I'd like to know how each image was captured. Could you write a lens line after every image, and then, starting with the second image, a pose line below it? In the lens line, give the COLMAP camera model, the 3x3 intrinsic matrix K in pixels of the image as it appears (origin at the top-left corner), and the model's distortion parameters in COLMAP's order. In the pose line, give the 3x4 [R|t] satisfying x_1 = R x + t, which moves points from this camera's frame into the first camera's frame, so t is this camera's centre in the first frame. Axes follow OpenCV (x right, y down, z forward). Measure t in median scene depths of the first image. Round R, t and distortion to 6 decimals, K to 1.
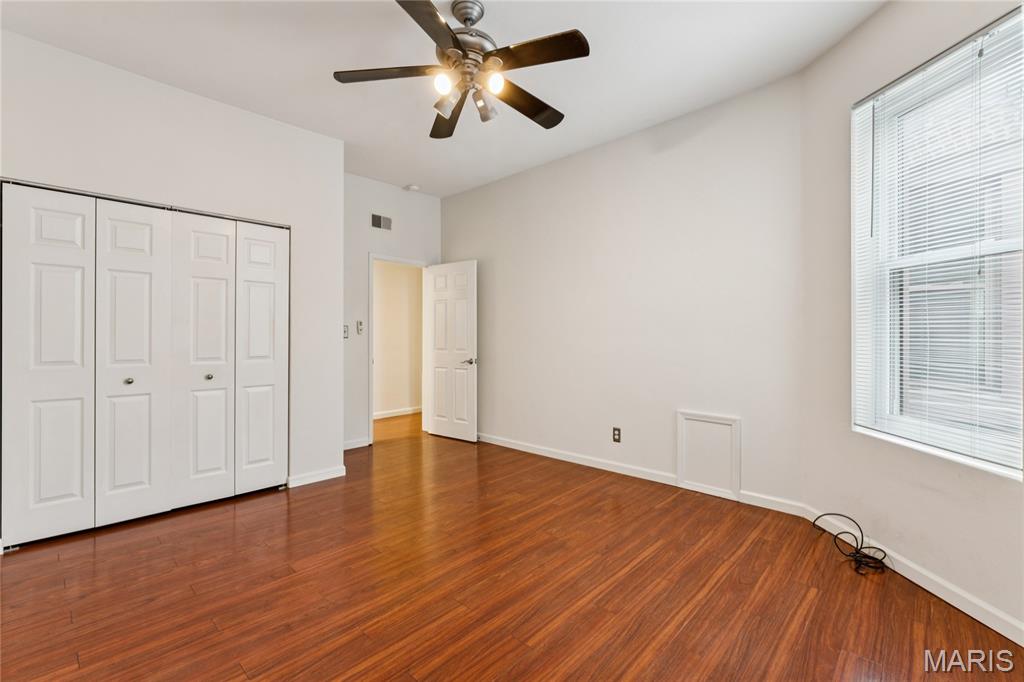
lens RADIAL K [[452.7, 0, 512.1], [0, 452.7, 336.3], [0, 0, 1]] dist [-0.001925, -0.000288]
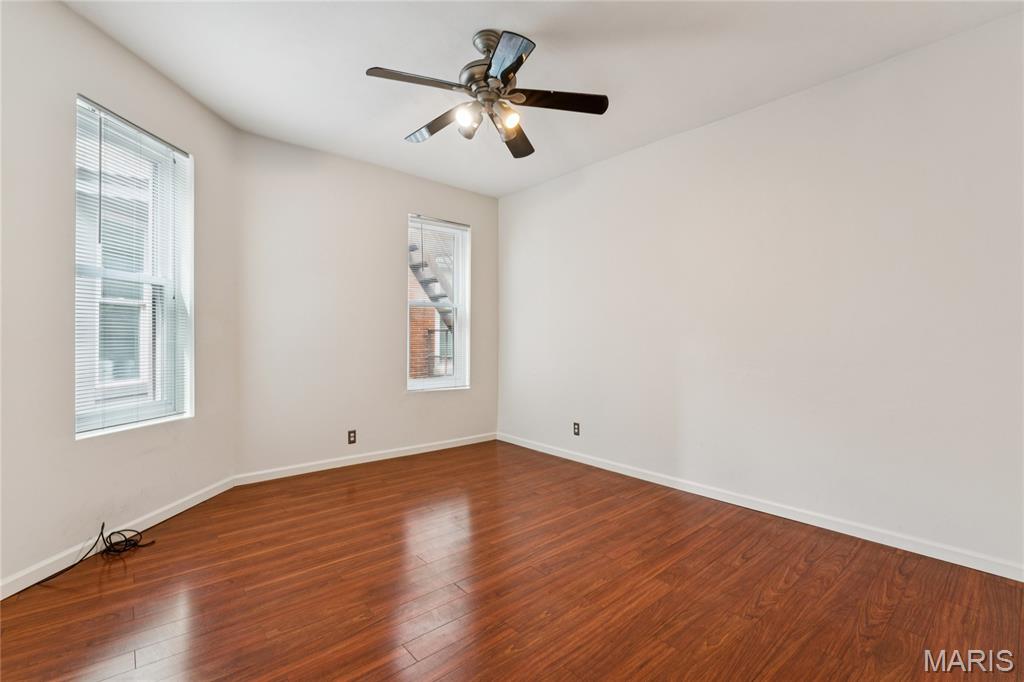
lens RADIAL K [[452.7, 0, 512.1], [0, 452.7, 336.3], [0, 0, 1]] dist [-0.001925, -0.000288]
pose [[-0.994161, -0.004839, 0.107795, -0.265658], [-0.004841, 0.999988, 0.000245, -0.011317], [-0.107794, -0.000278, -0.994173, 2.014250]]
